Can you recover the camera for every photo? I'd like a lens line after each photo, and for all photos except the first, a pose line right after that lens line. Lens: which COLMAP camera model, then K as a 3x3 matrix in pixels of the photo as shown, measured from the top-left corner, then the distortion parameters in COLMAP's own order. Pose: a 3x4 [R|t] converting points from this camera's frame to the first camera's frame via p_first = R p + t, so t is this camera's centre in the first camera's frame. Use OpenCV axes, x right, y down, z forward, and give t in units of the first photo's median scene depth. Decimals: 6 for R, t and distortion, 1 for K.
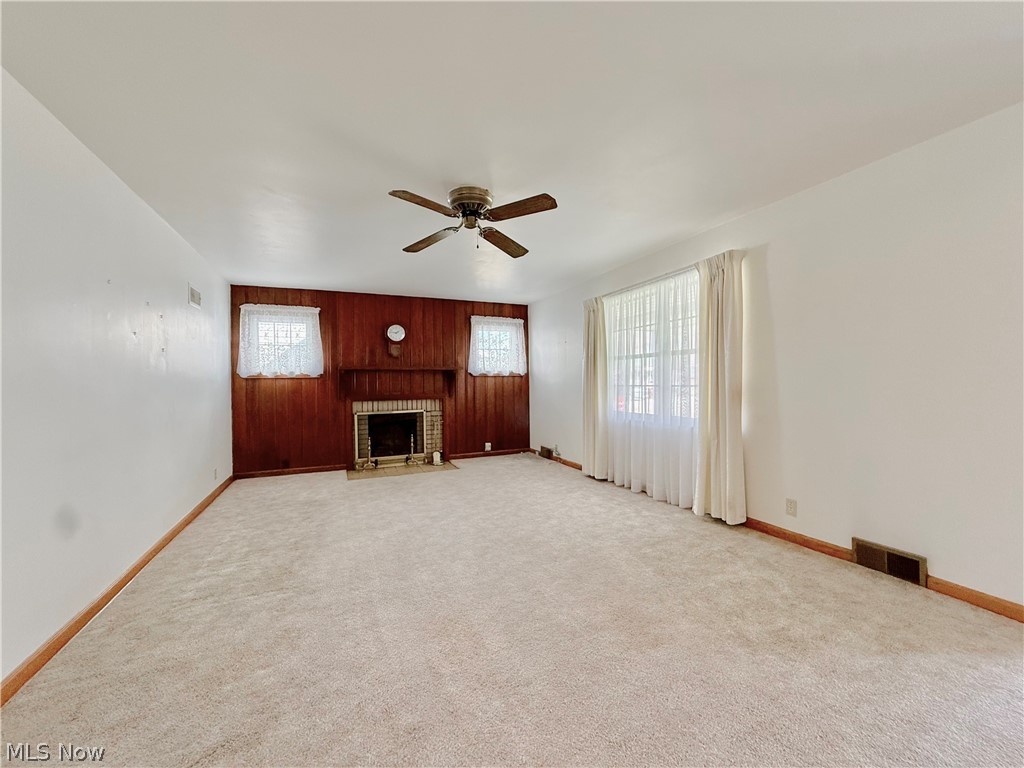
lens RADIAL K [[410.3, 0, 514.1], [0, 410.3, 387.1], [0, 0, 1]] dist [-0.000958, -0.000008]
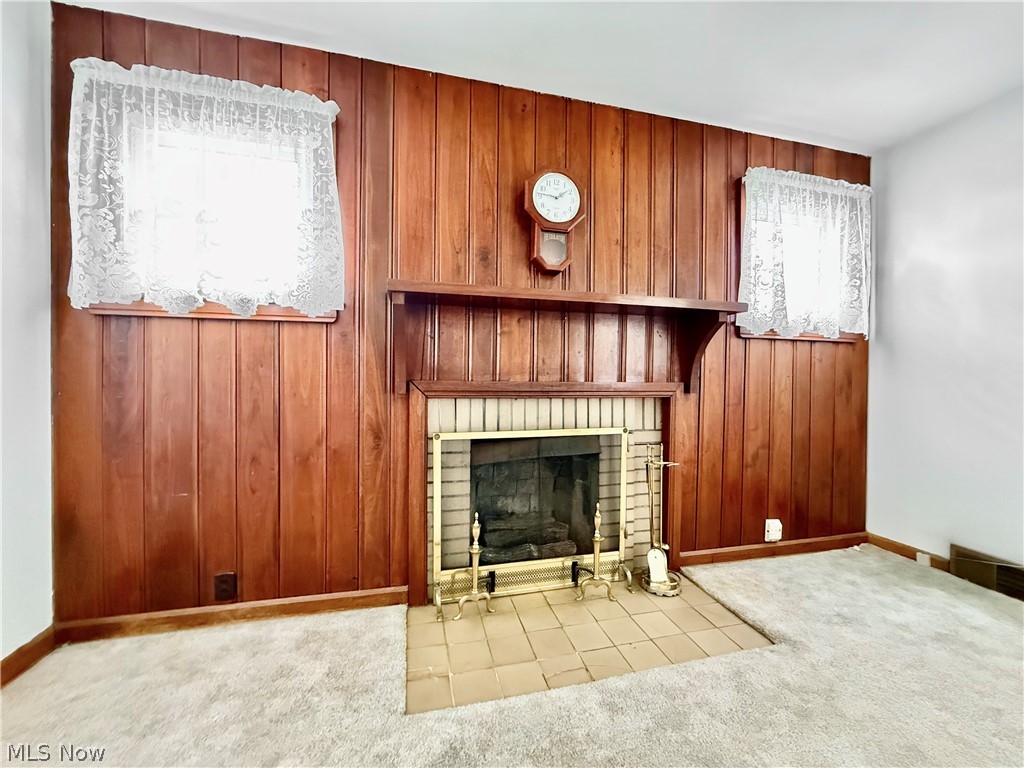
lens RADIAL K [[410.3, 0, 513.9], [0, 410.3, 384.0], [0, 0, 1]] dist [-0.000958, -0.000008]
pose [[0.983832, 0.014826, -0.178481, -0.256073], [-0.018016, 0.999705, -0.016268, 0.026107], [0.178188, 0.019220, 0.983809, 0.658587]]
